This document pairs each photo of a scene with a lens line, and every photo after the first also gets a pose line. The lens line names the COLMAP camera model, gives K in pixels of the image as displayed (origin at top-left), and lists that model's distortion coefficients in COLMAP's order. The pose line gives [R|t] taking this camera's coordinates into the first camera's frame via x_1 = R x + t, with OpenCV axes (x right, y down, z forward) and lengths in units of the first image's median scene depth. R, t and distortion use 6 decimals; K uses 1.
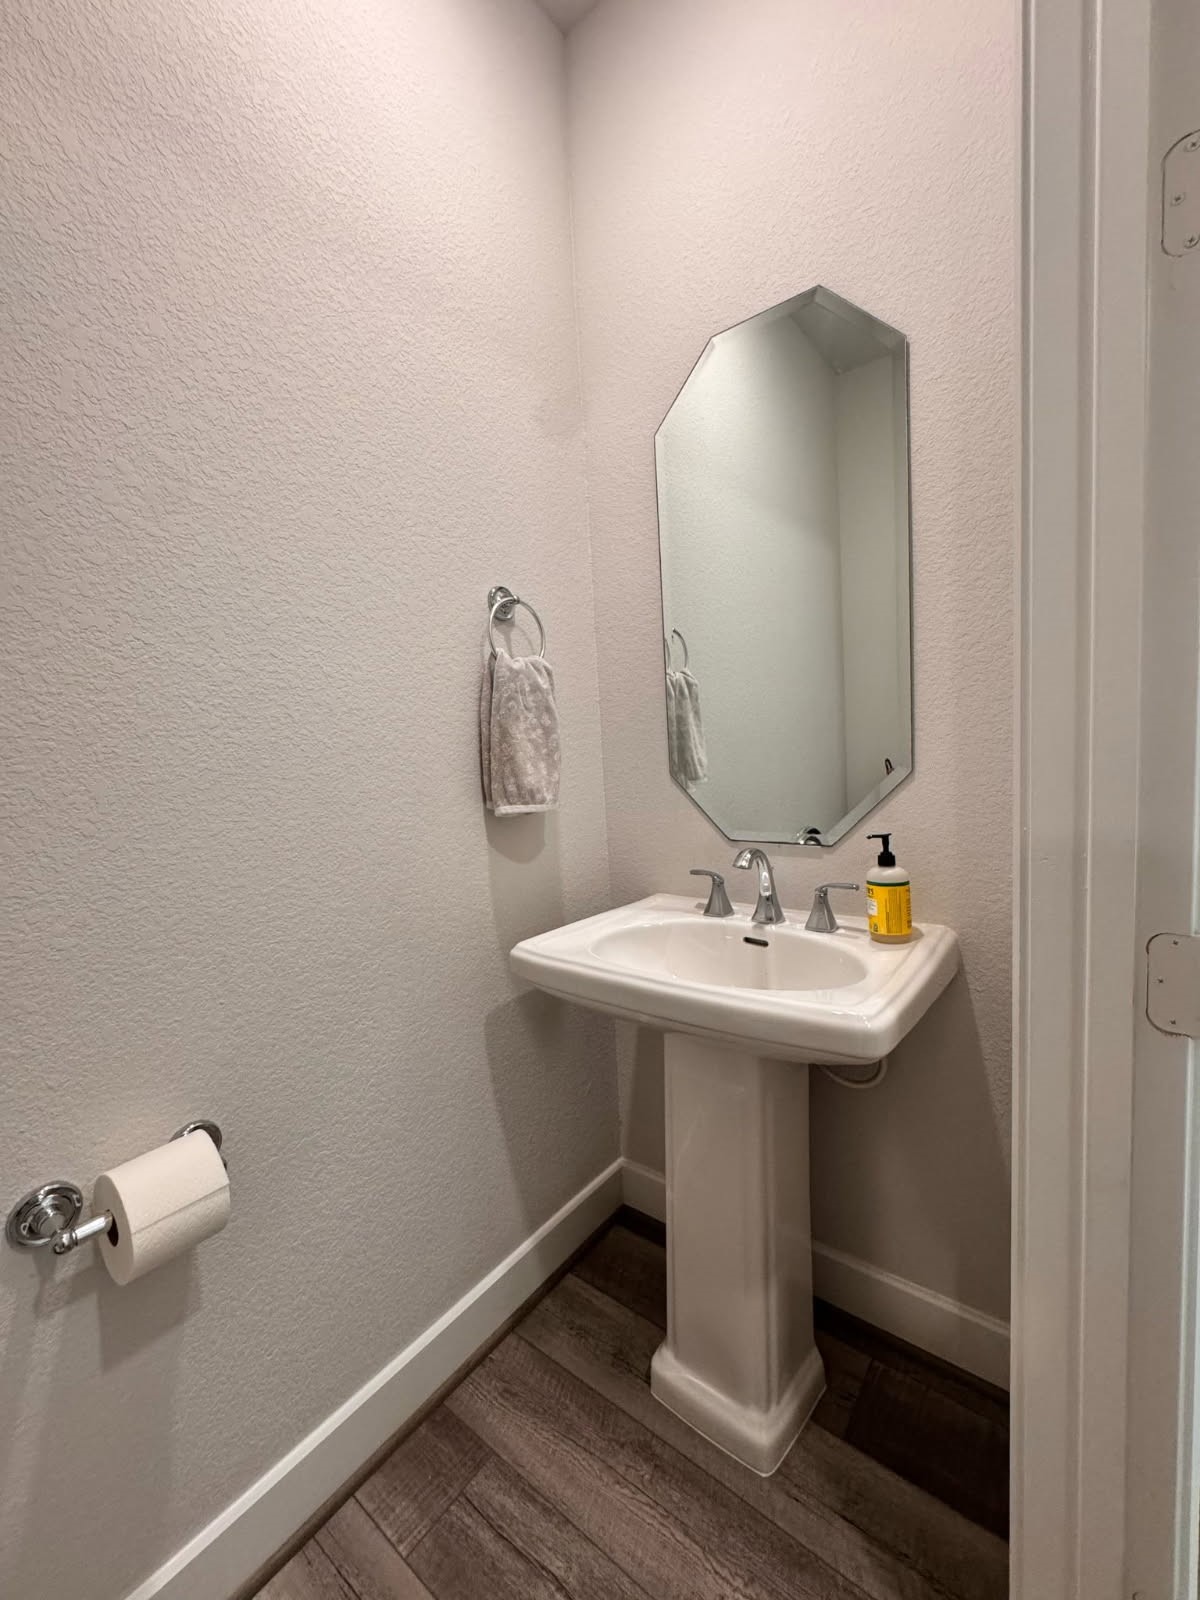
lens RADIAL K [[636.8, 0, 598.1], [0, 636.8, 801.3], [0, 0, 1]] dist [-0.003883, 0.000619]
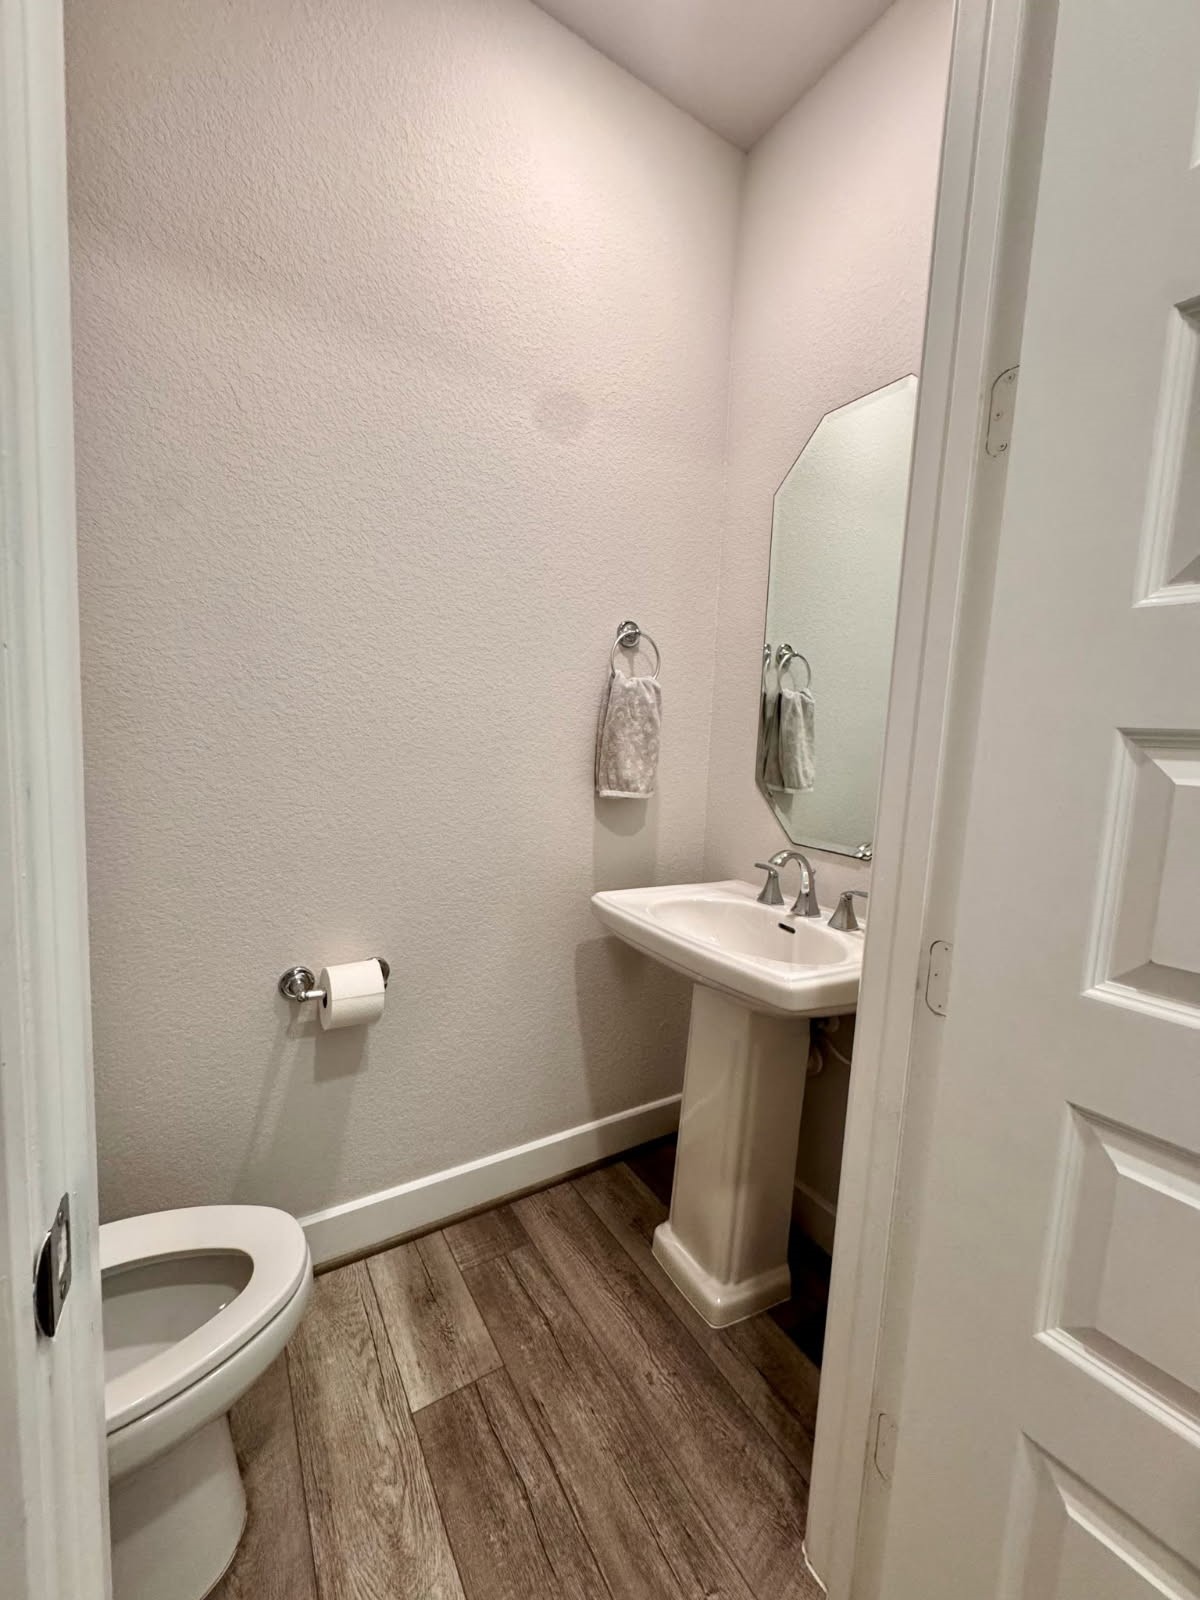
lens RADIAL K [[636.8, 0, 598.9], [0, 636.8, 802.3], [0, 0, 1]] dist [-0.003883, 0.000619]
pose [[0.934103, 0.132858, -0.331362, 0.291786], [-0.123675, 0.991125, 0.048750, -0.031328], [0.334898, -0.004557, 0.942243, -0.260998]]
